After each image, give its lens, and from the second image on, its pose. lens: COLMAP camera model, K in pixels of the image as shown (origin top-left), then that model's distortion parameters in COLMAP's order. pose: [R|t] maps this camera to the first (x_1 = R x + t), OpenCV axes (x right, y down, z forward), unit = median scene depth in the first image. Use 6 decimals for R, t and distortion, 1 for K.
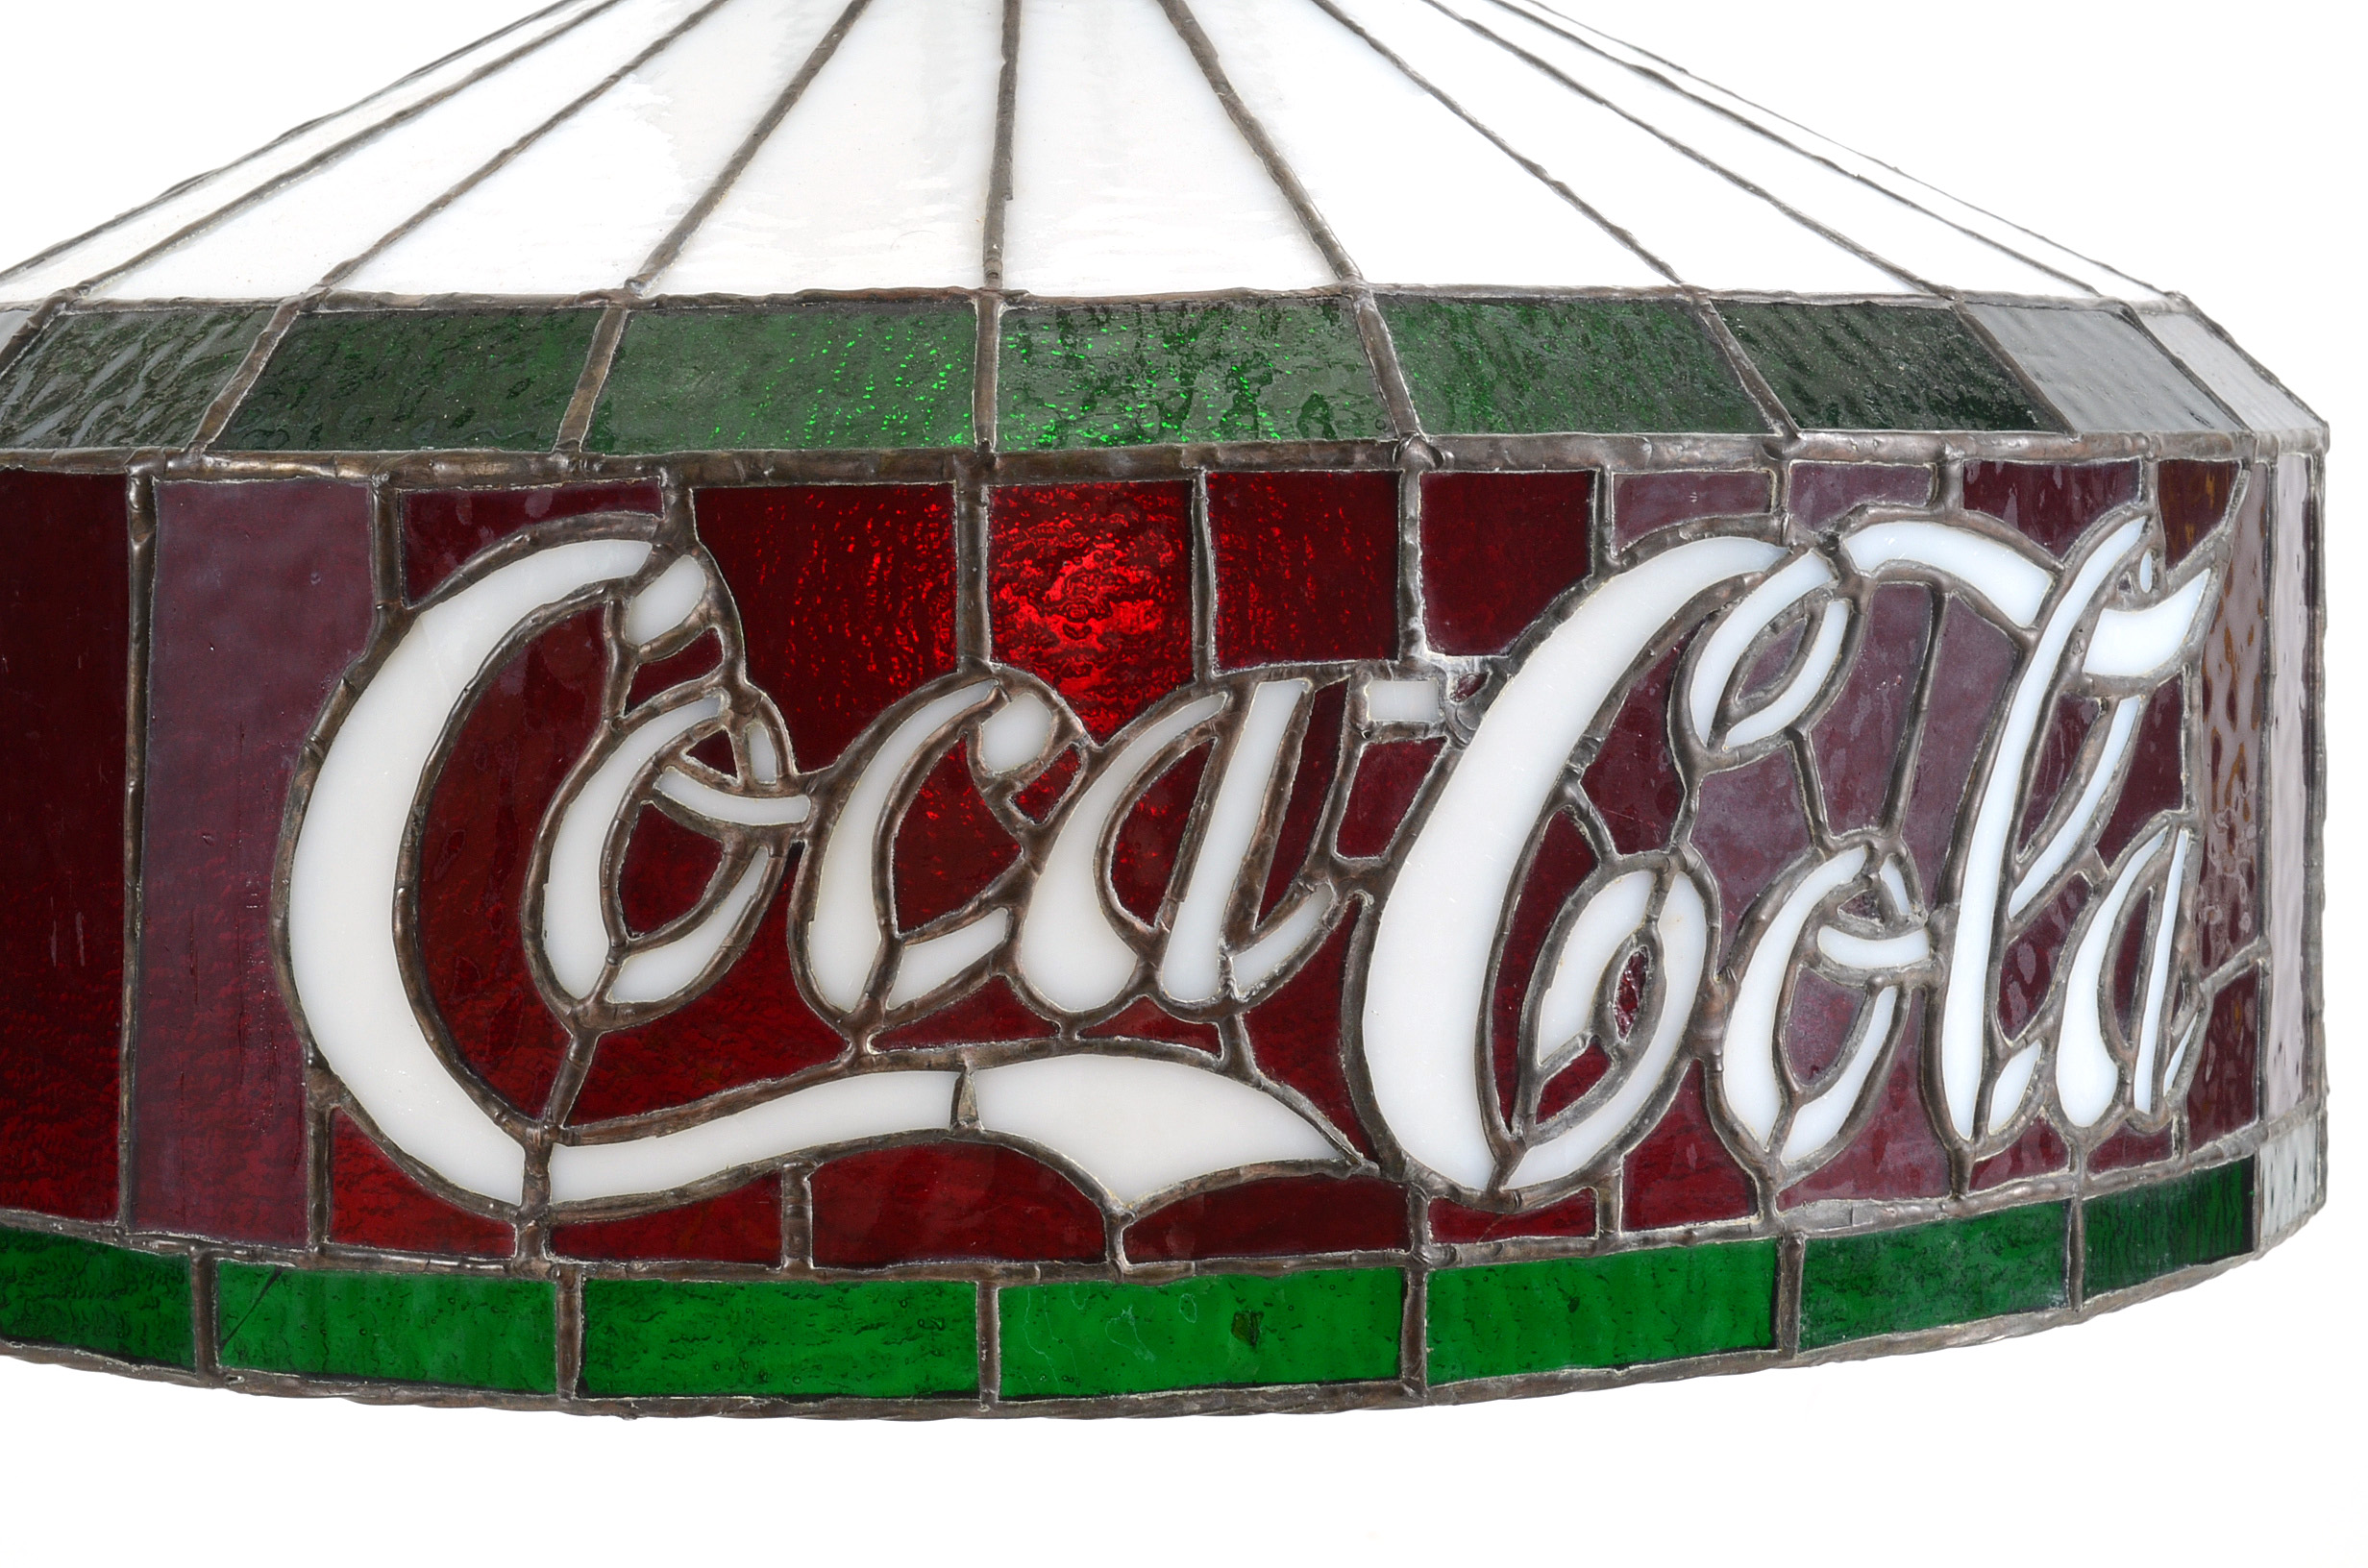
lens RADIAL K [[5090.1, 0, 1184.0], [0, 5090.1, 784.0], [0, 0, 1]] dist [0.060927, -0.039866]
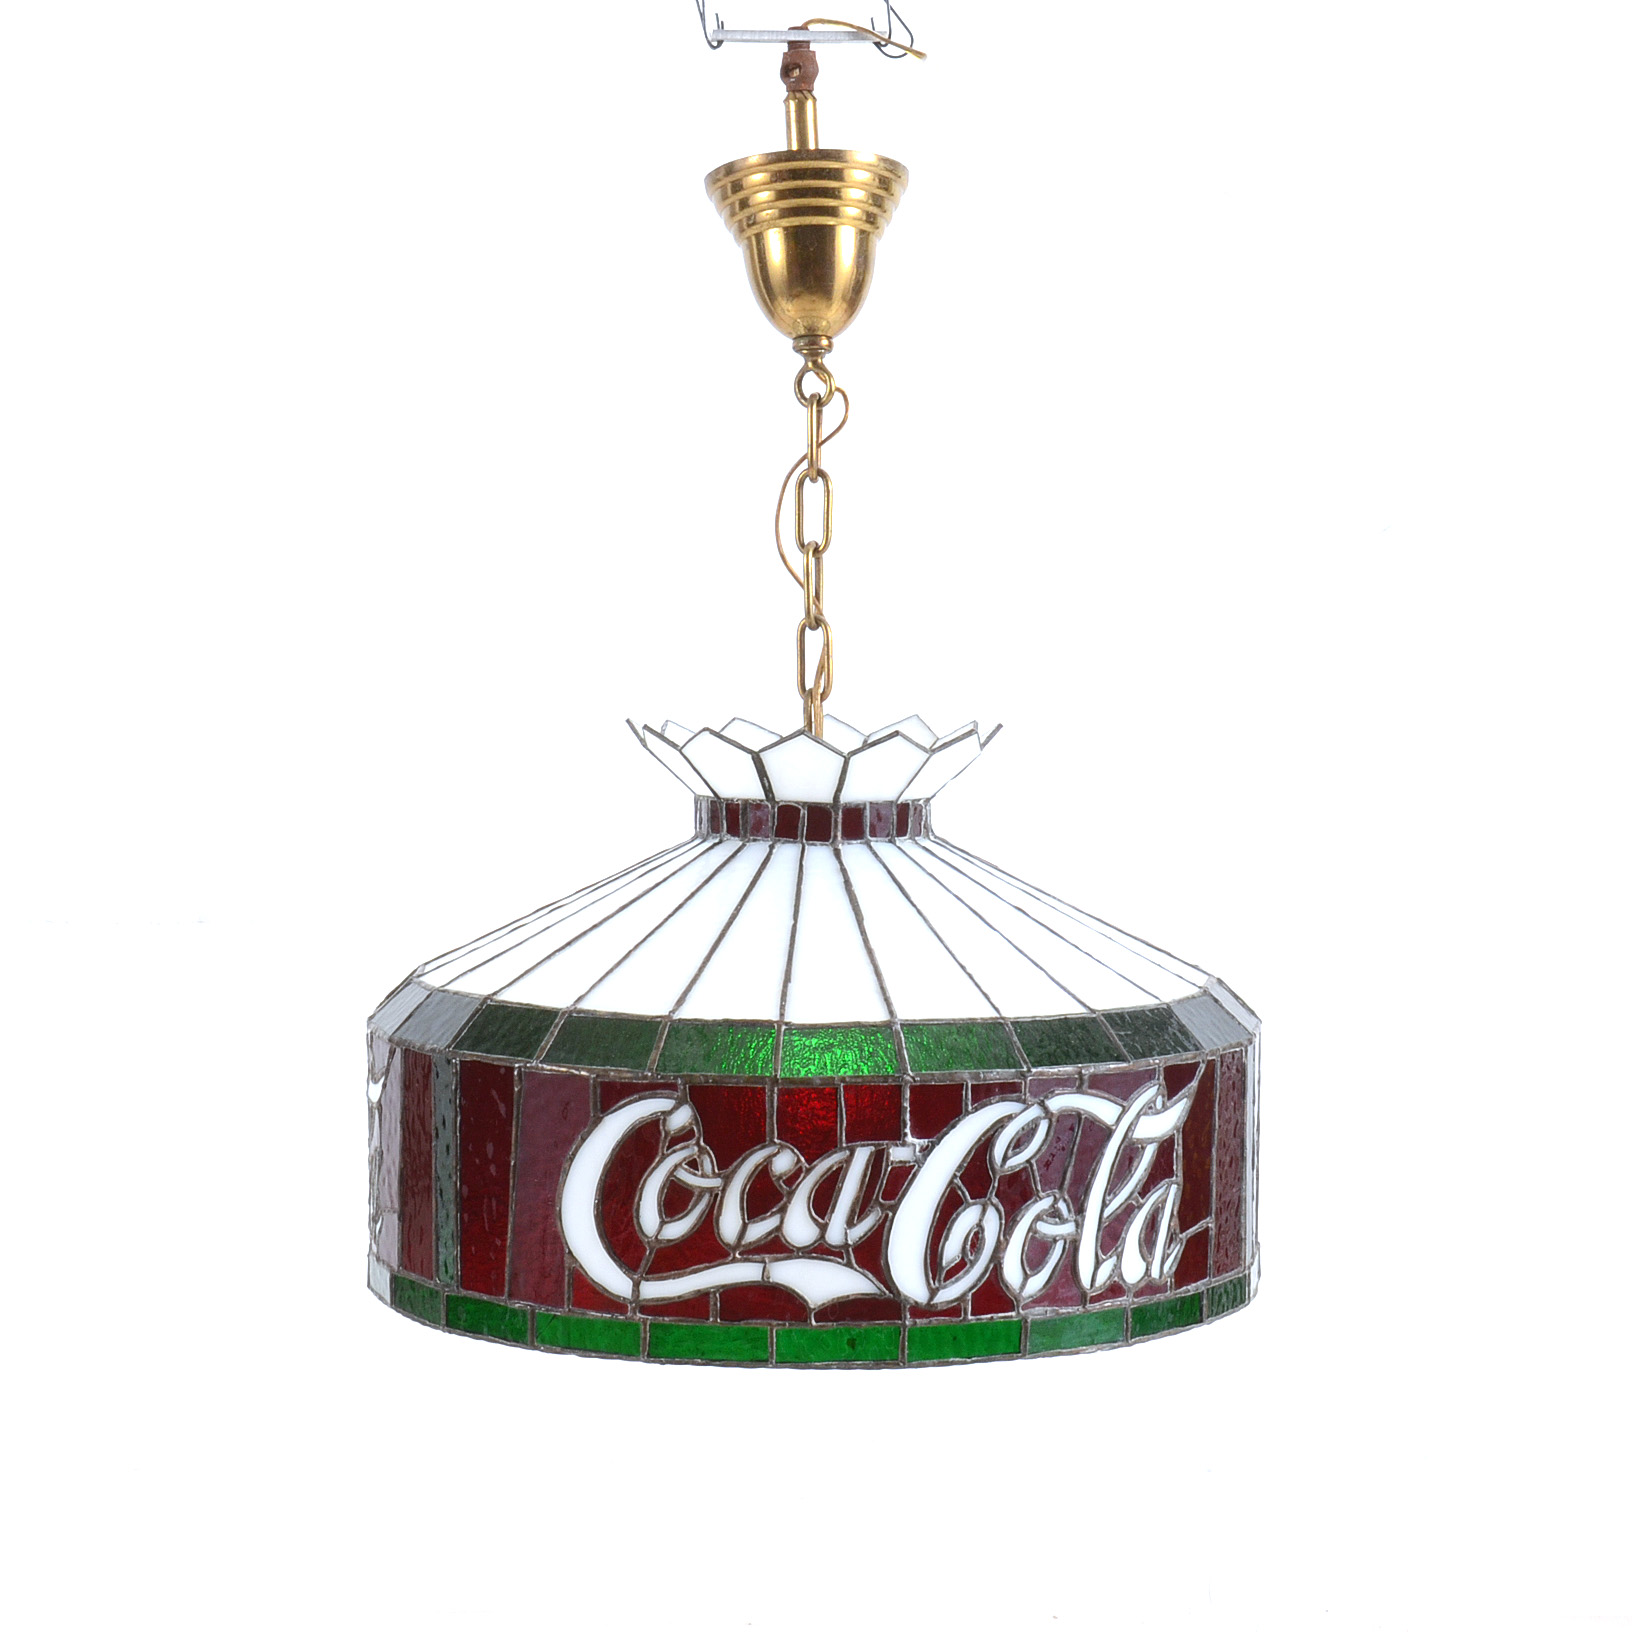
lens RADIAL K [[3850.6, 0, 816.0], [0, 3850.6, 816.0], [0, 0, 1]] dist [-0.049554, -0.040480]
pose [[0.997689, 0.021834, -0.064341, 0.139313], [-0.022424, 0.999713, -0.008463, -0.207094], [0.064138, 0.009886, 0.997892, -1.446366]]
